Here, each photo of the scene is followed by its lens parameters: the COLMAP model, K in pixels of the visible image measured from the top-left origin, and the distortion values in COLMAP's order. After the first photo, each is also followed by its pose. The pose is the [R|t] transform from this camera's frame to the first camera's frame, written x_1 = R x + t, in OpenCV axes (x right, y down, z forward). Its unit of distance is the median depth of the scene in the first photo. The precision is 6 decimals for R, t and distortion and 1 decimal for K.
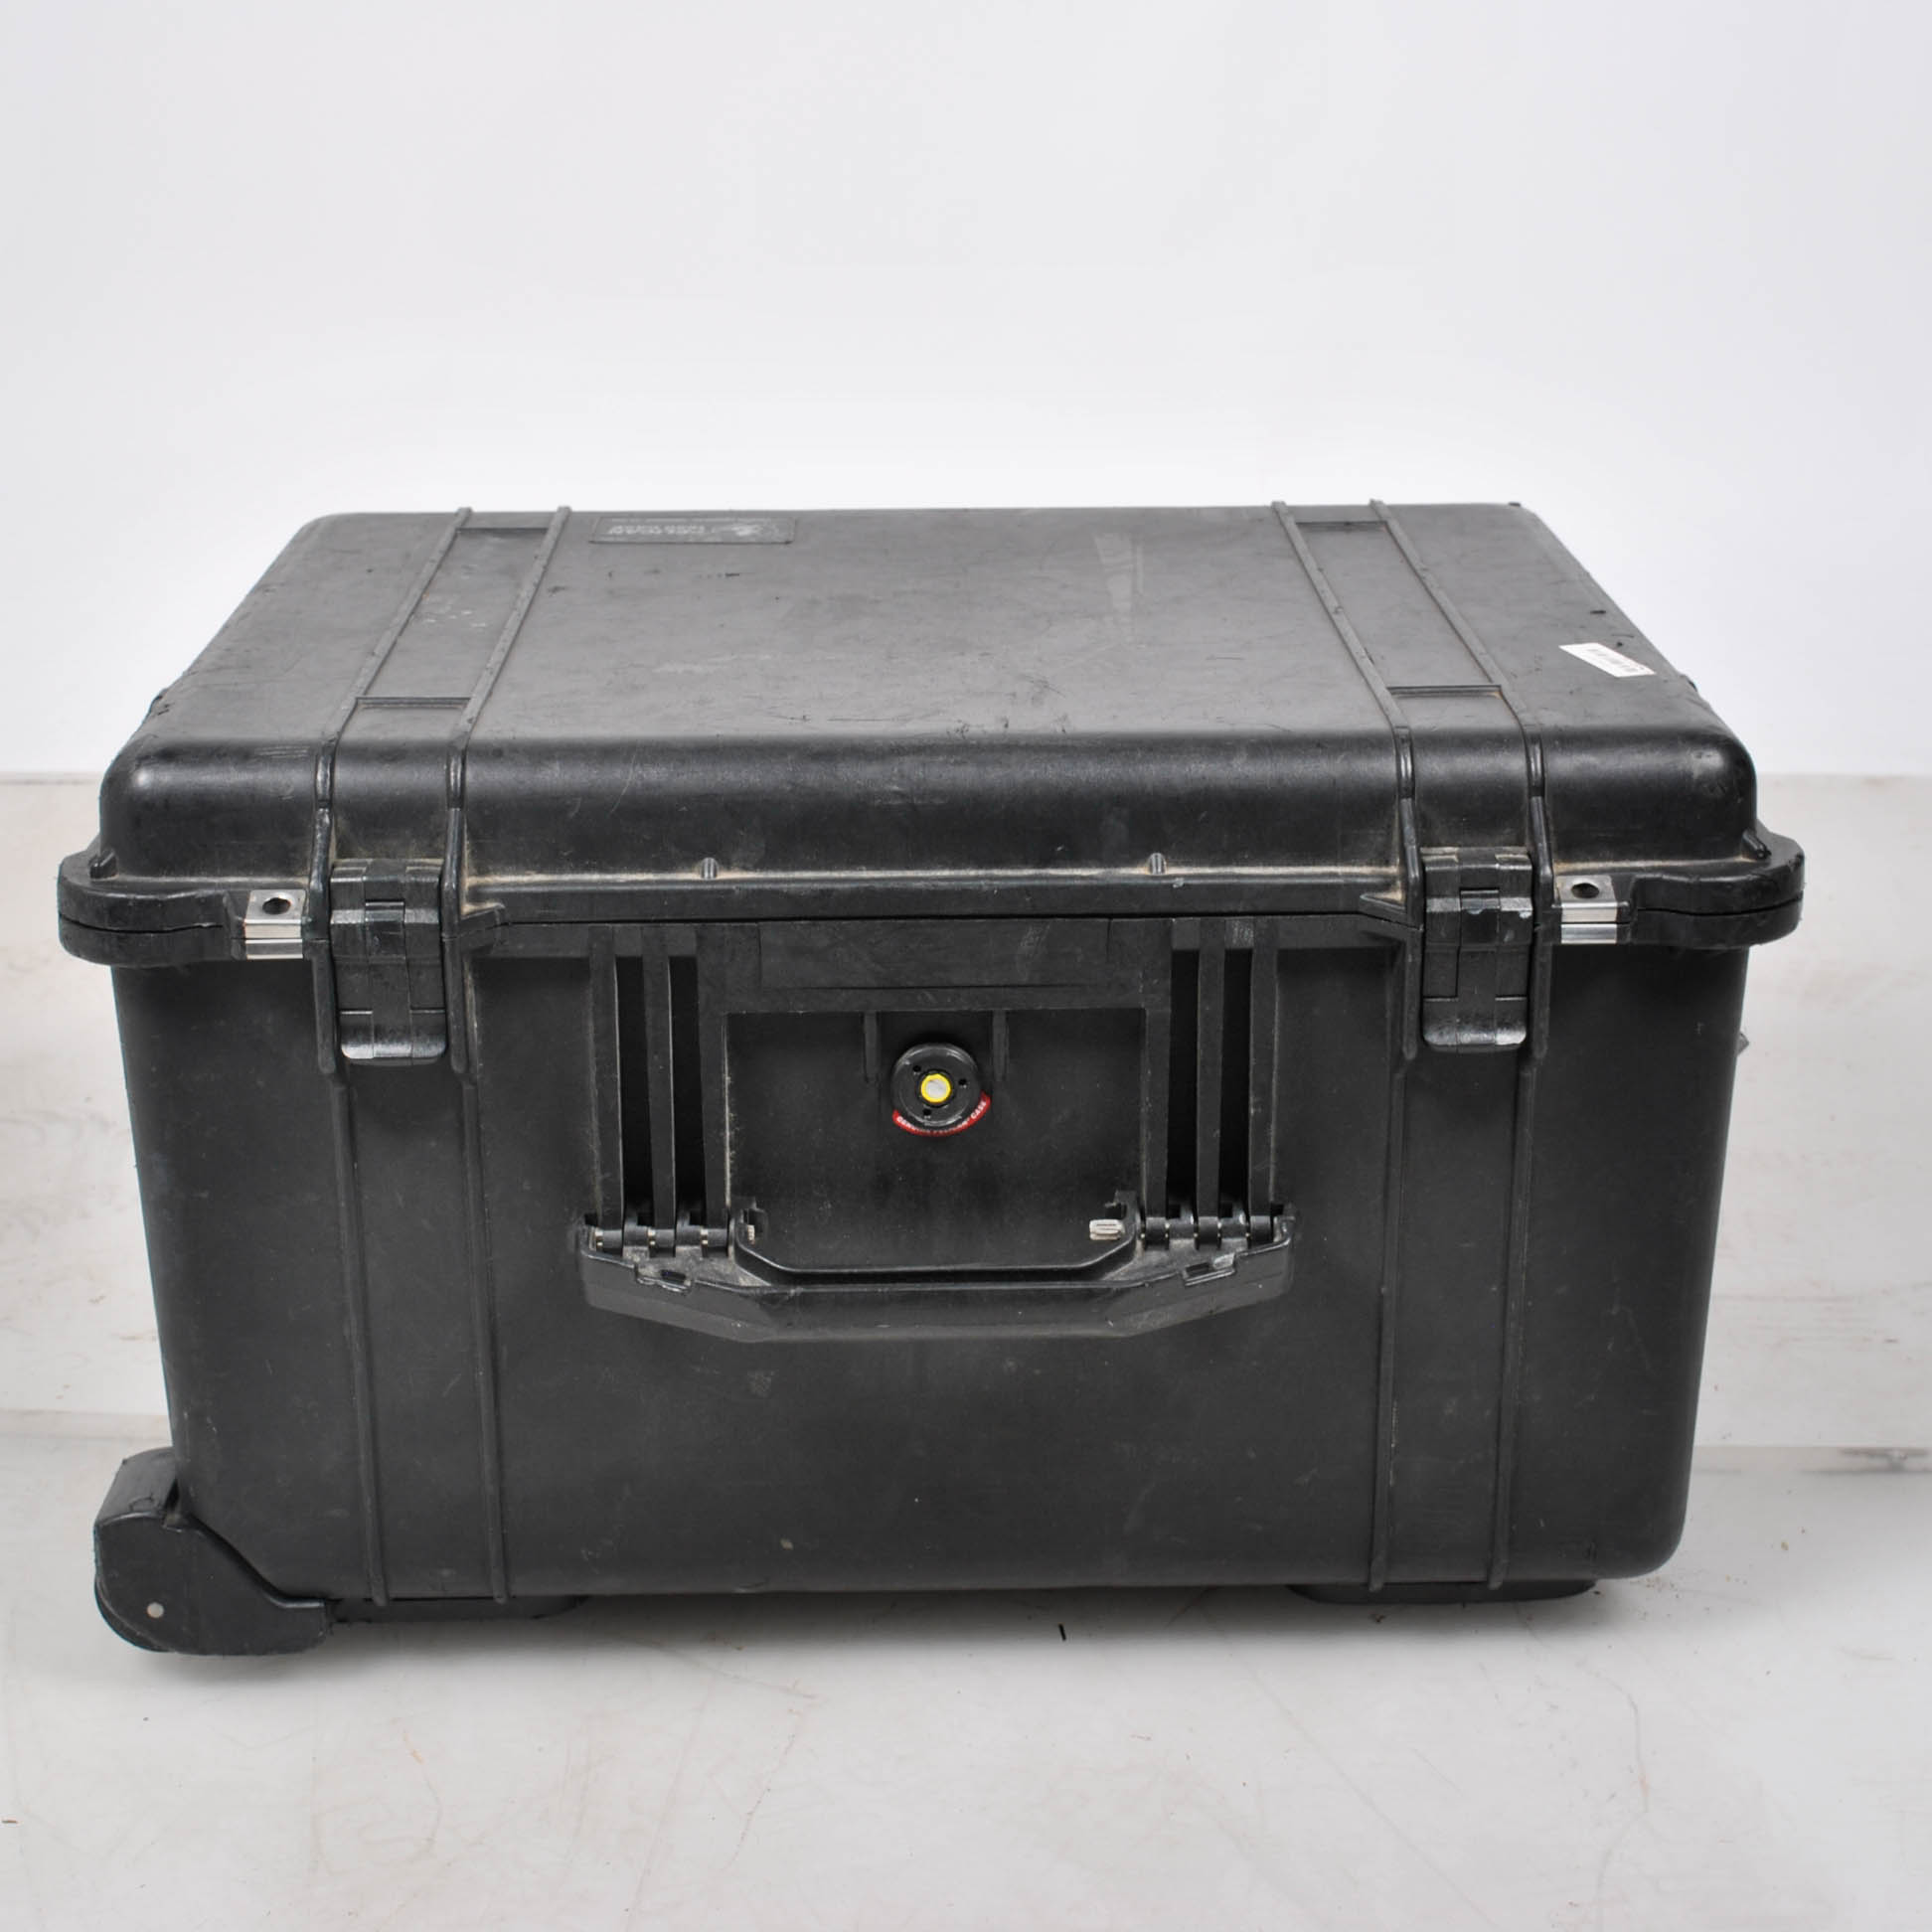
lens RADIAL K [[3671.2, 0, 966.0], [0, 3671.2, 966.0], [0, 0, 1]] dist [-0.042478, -0.135394]
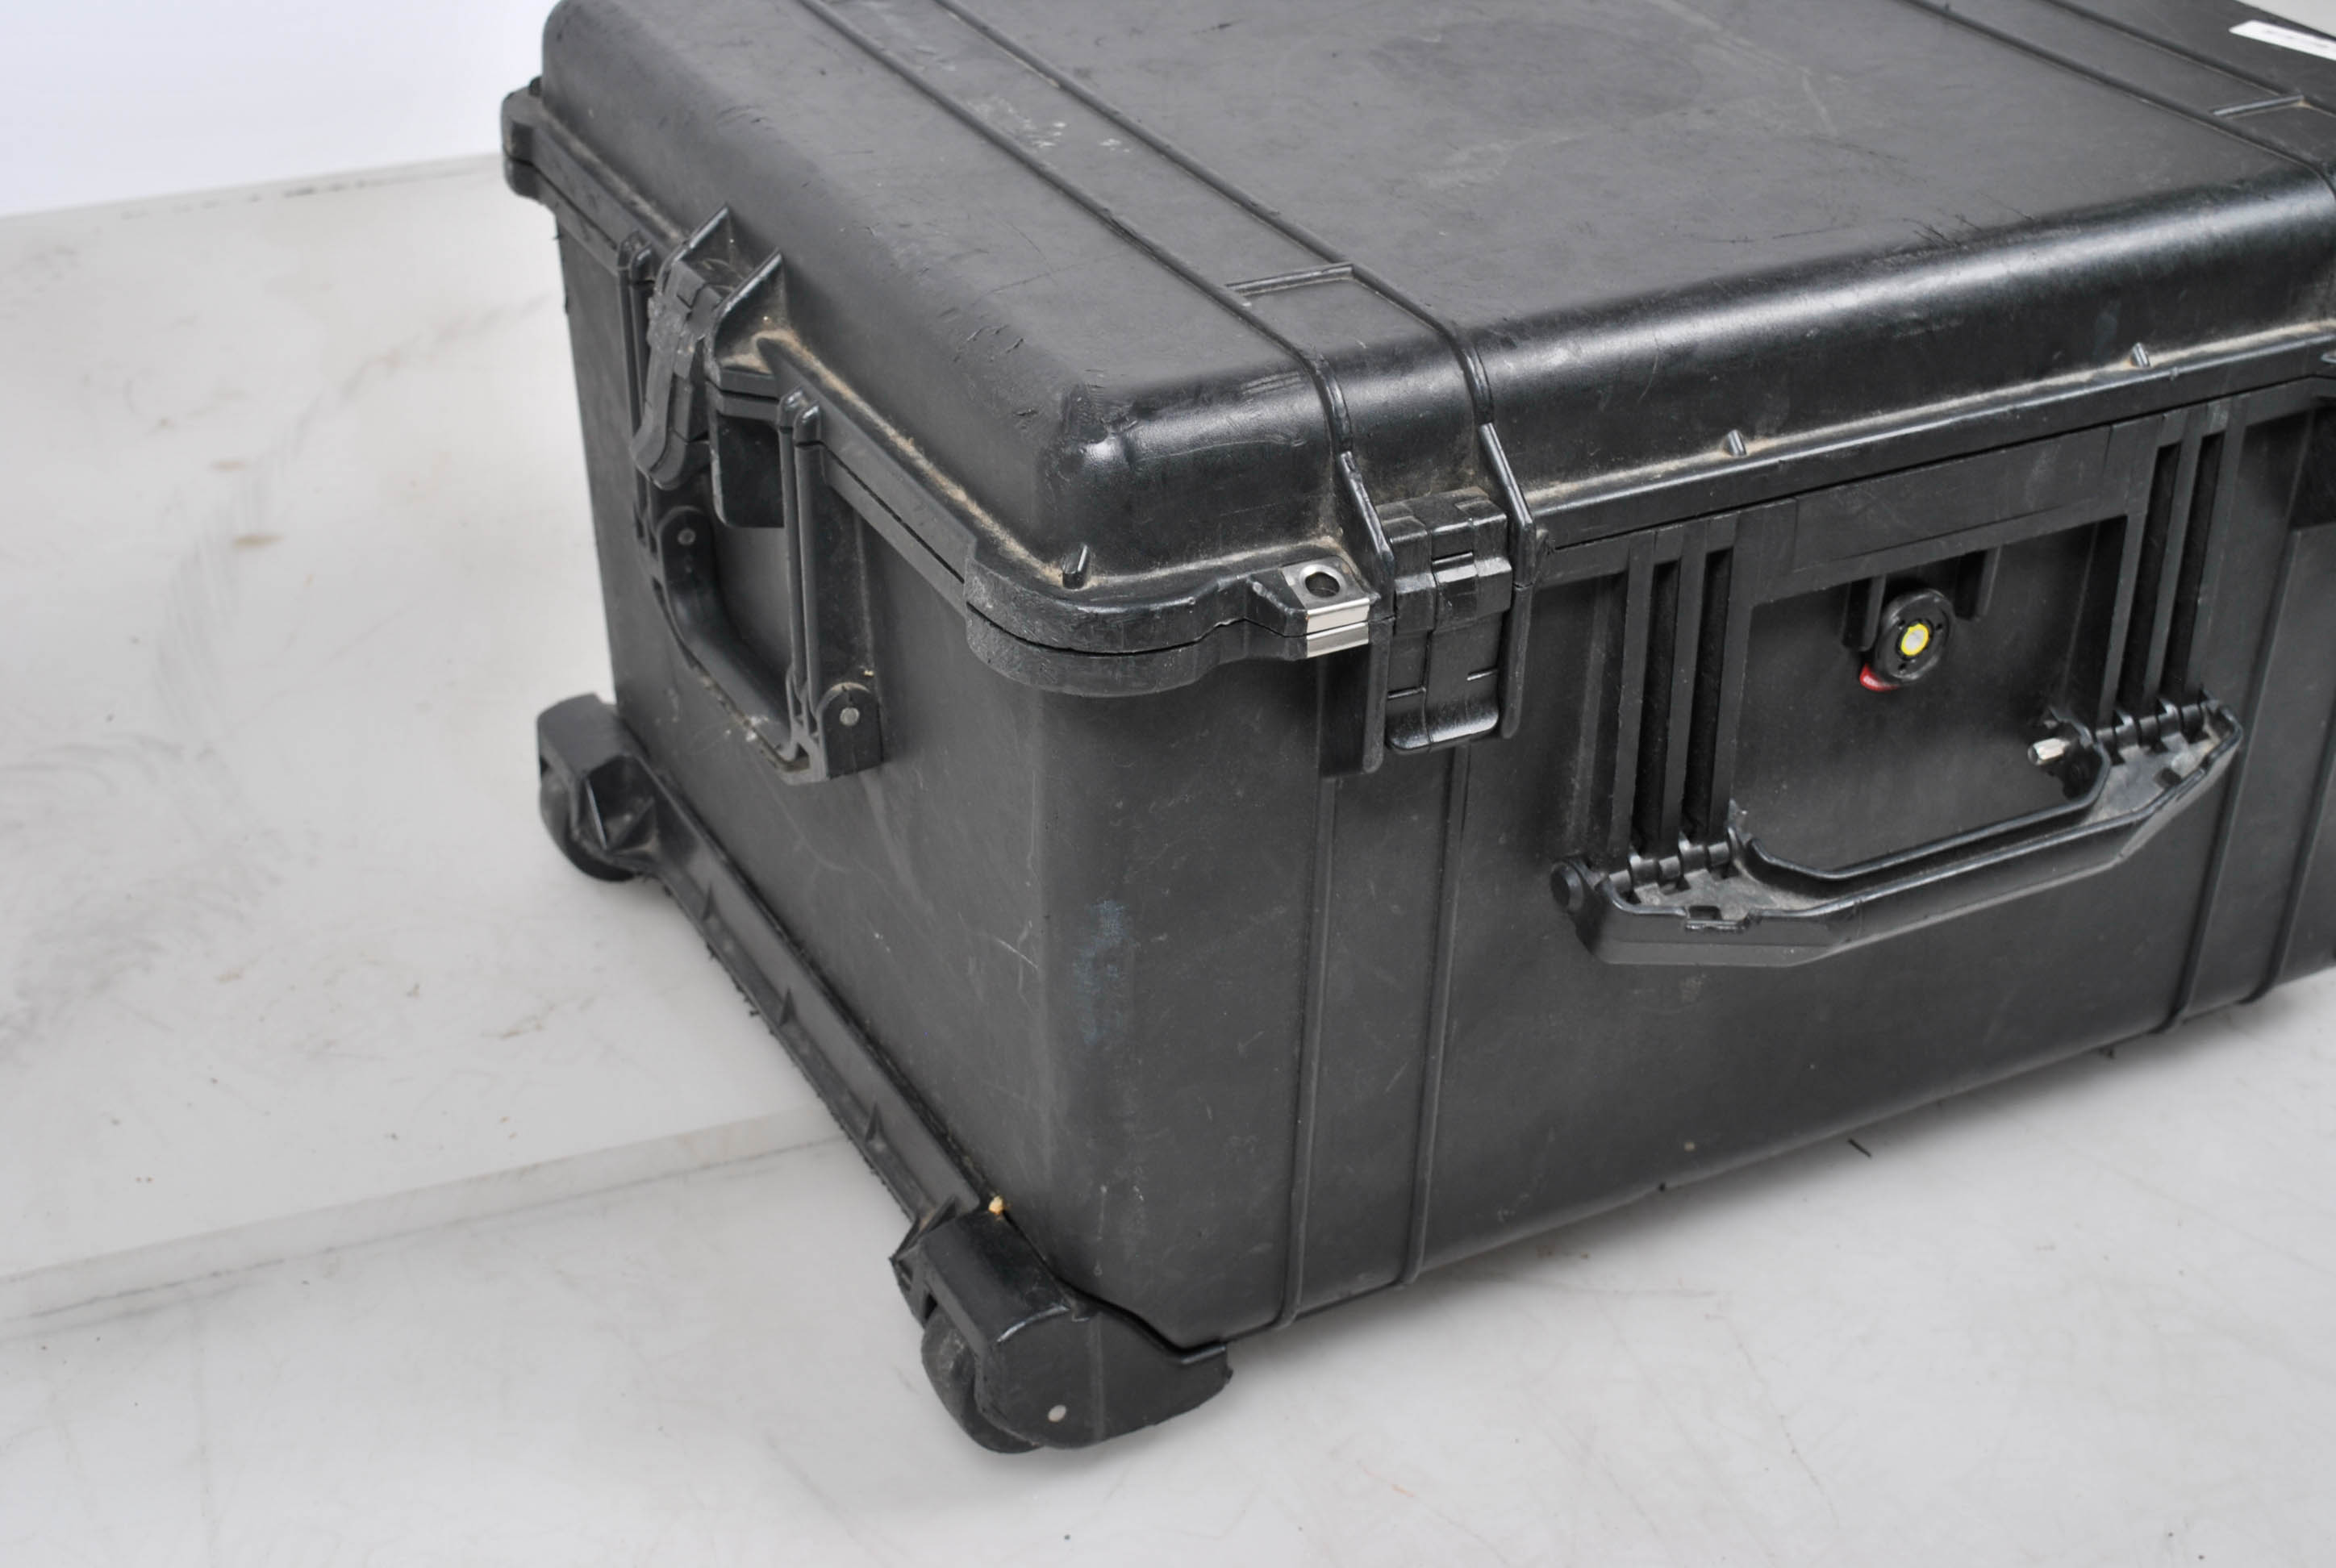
lens RADIAL K [[3325.6, 0, 1168.0], [0, 3325.6, 784.0], [0, 0, 1]] dist [-0.023376, 0.015274]
pose [[0.890359, -0.207025, 0.405464, -0.510274], [0.118227, 0.965213, 0.233211, -0.143873], [-0.439640, -0.159704, 0.883862, 0.372016]]
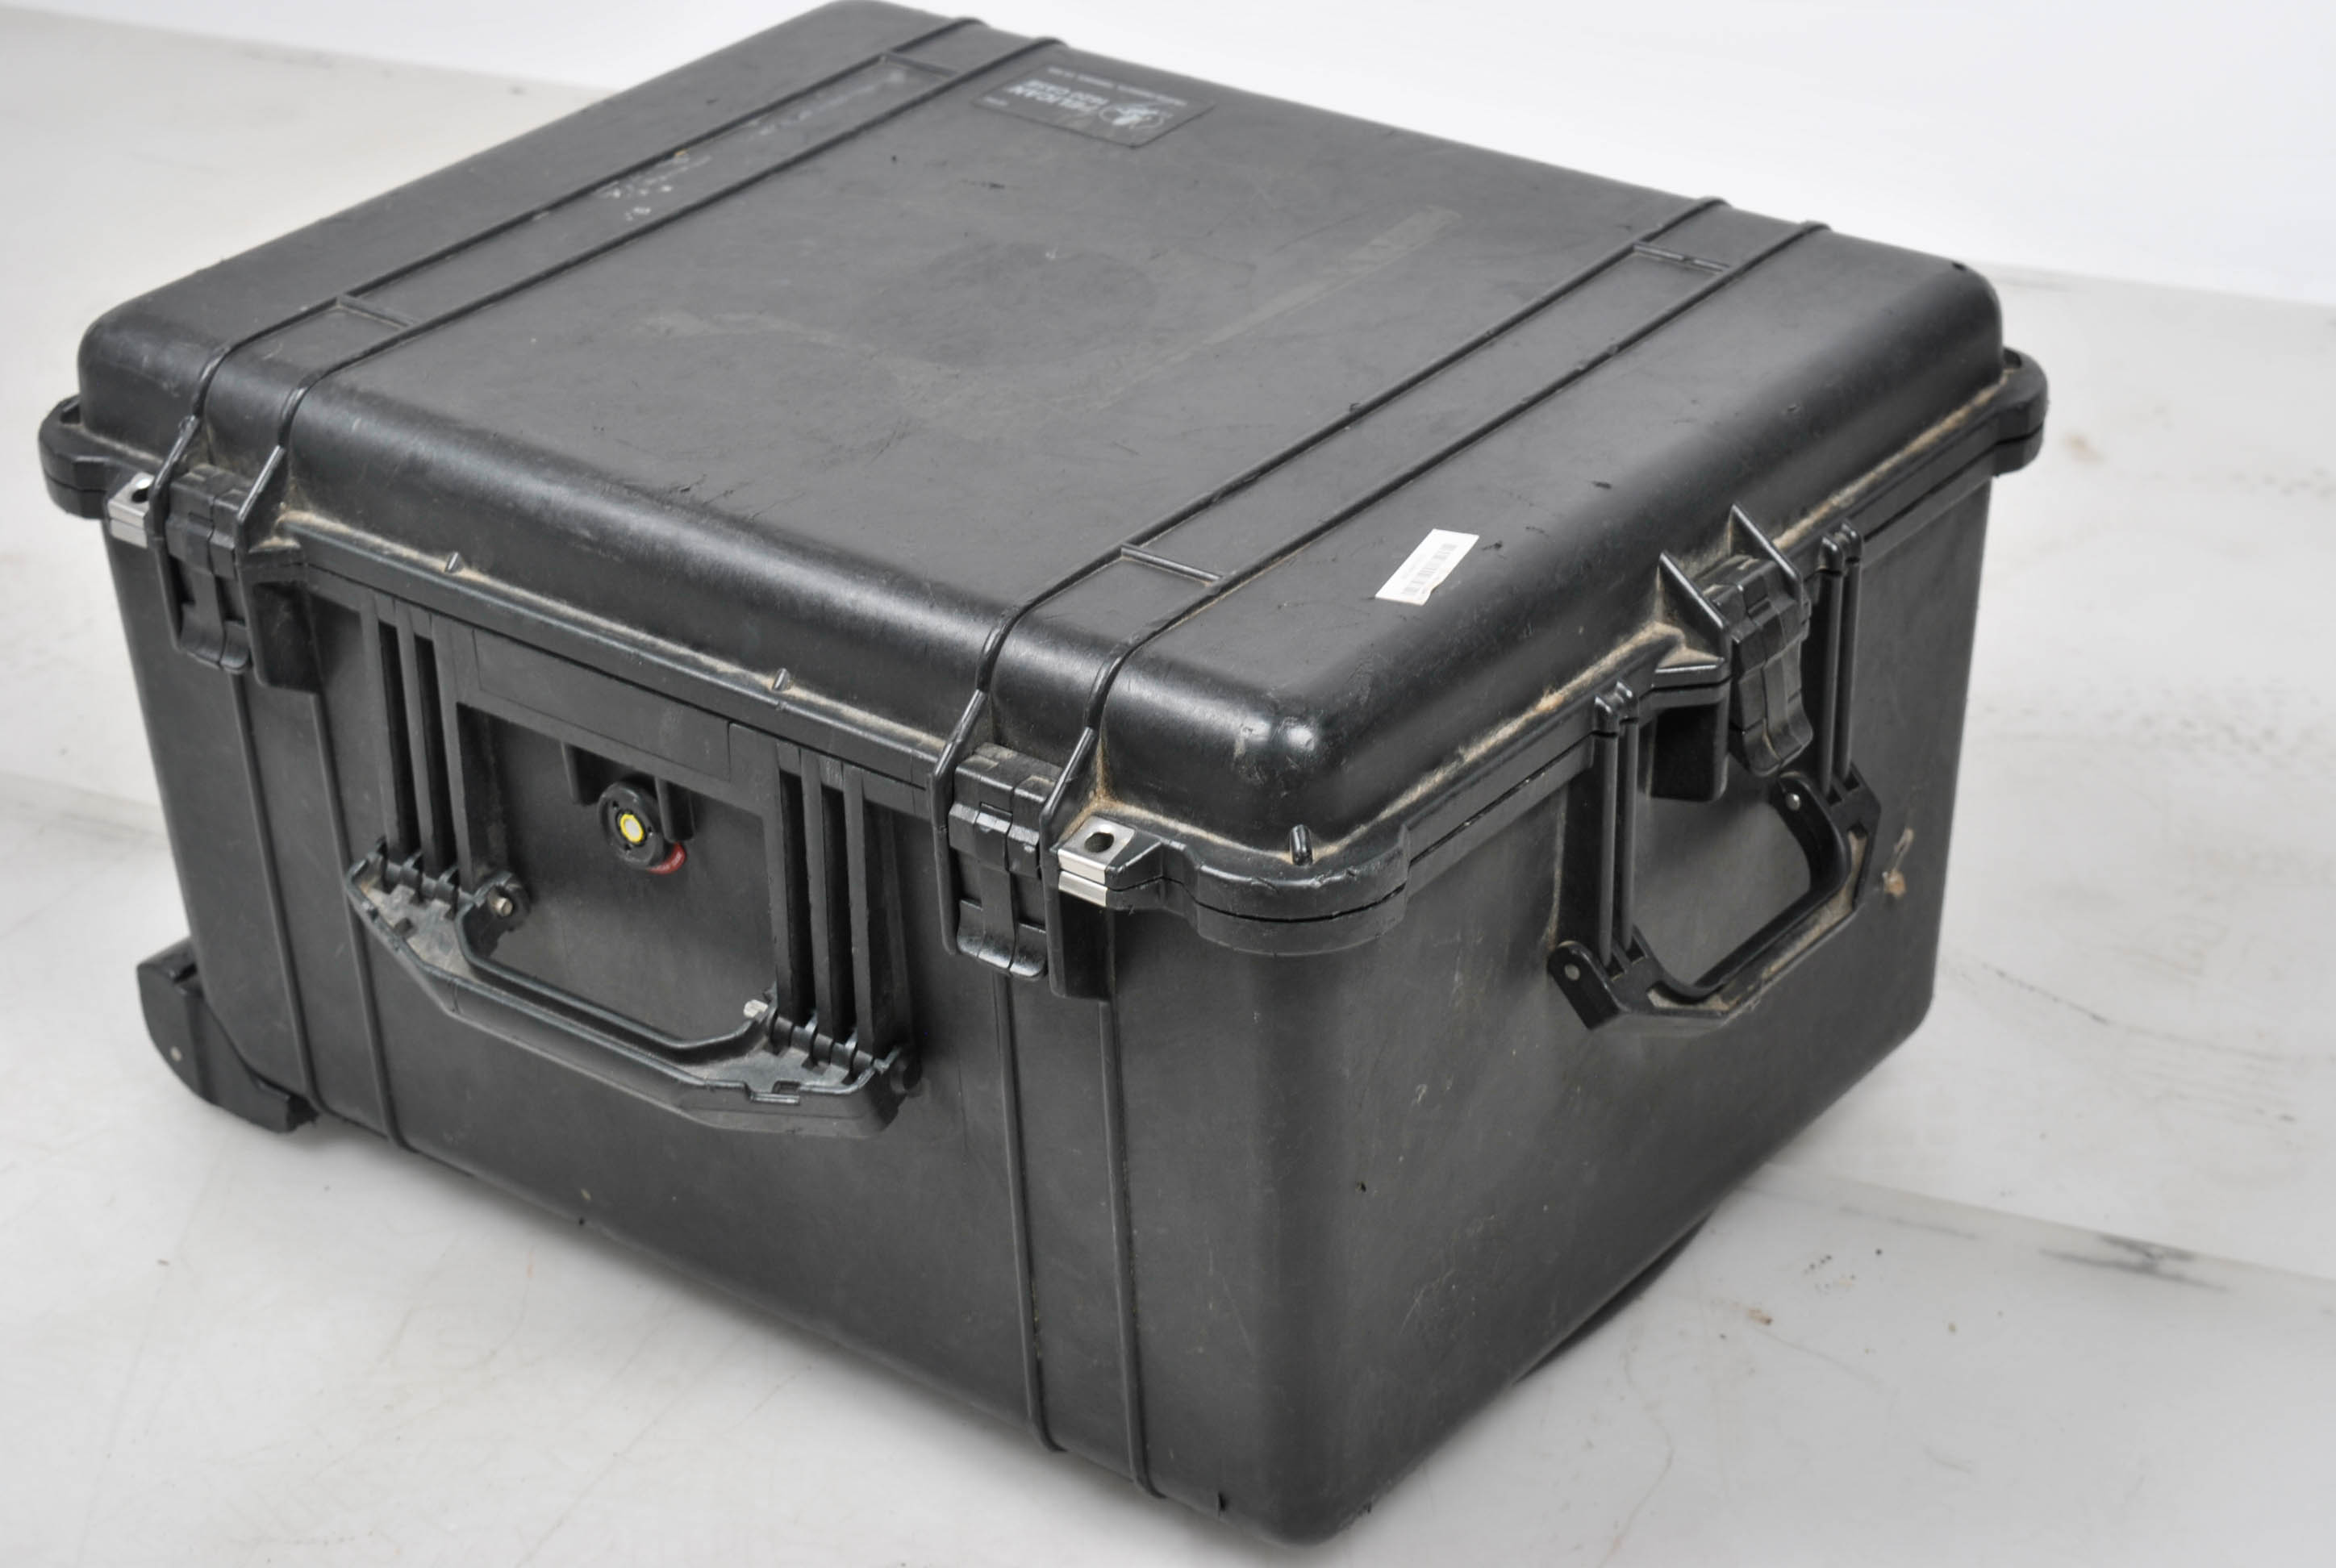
lens RADIAL K [[4554.7, 0, 1168.0], [0, 4554.7, 784.0], [0, 0, 1]] dist [-0.011002, -0.116083]
pose [[0.776709, 0.290286, -0.558978, 0.804197], [-0.169706, 0.951094, 0.258110, -0.326475], [0.606566, -0.105615, 0.787987, 0.121105]]
